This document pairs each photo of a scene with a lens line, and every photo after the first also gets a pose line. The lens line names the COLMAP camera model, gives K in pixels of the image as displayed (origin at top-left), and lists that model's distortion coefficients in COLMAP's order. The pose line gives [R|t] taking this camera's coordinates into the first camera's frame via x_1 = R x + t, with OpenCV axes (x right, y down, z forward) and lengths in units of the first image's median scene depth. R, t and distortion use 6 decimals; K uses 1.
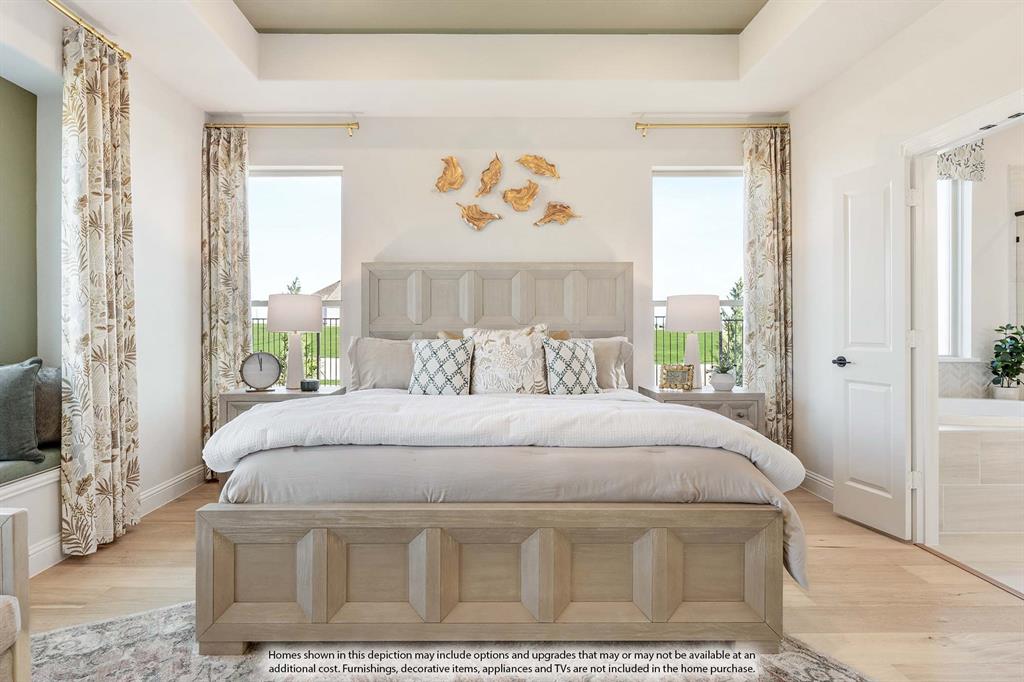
lens RADIAL K [[547.8, 0, 502.6], [0, 547.8, 326.5], [0, 0, 1]] dist [-0.008111, 0.001490]
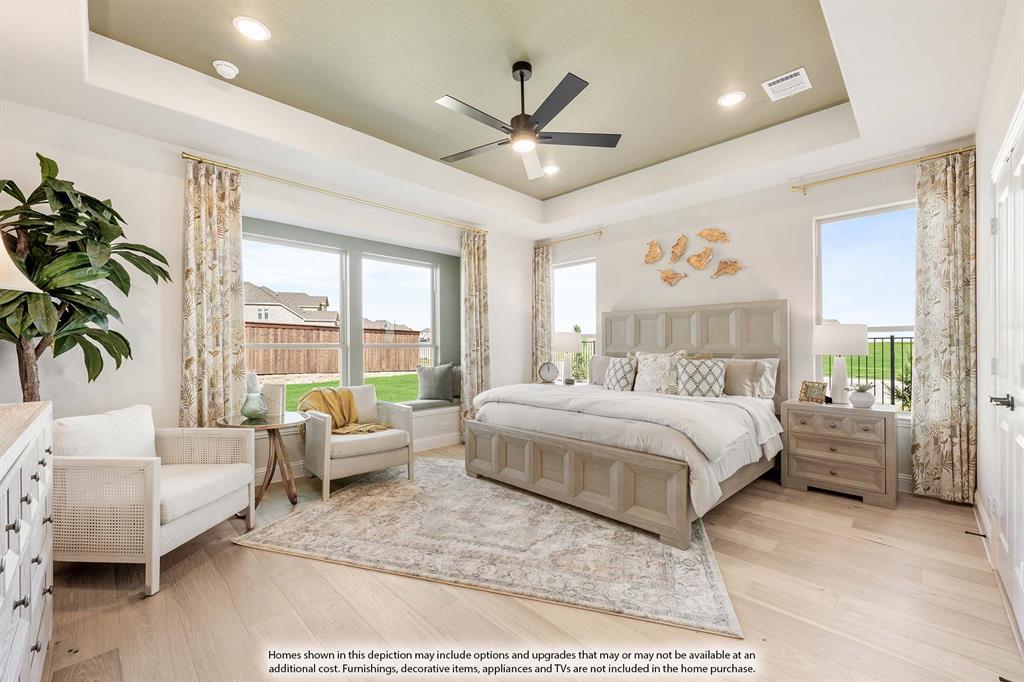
lens RADIAL K [[412.9, 0, 512.7], [0, 412.9, 345.3], [0, 0, 1]] dist [0.001384, 0.000128]
pose [[0.707191, -0.001894, -0.707020, 0.526409], [0.004418, 0.999989, 0.001740, -0.018114], [0.707009, -0.004354, 0.707191, -0.136061]]
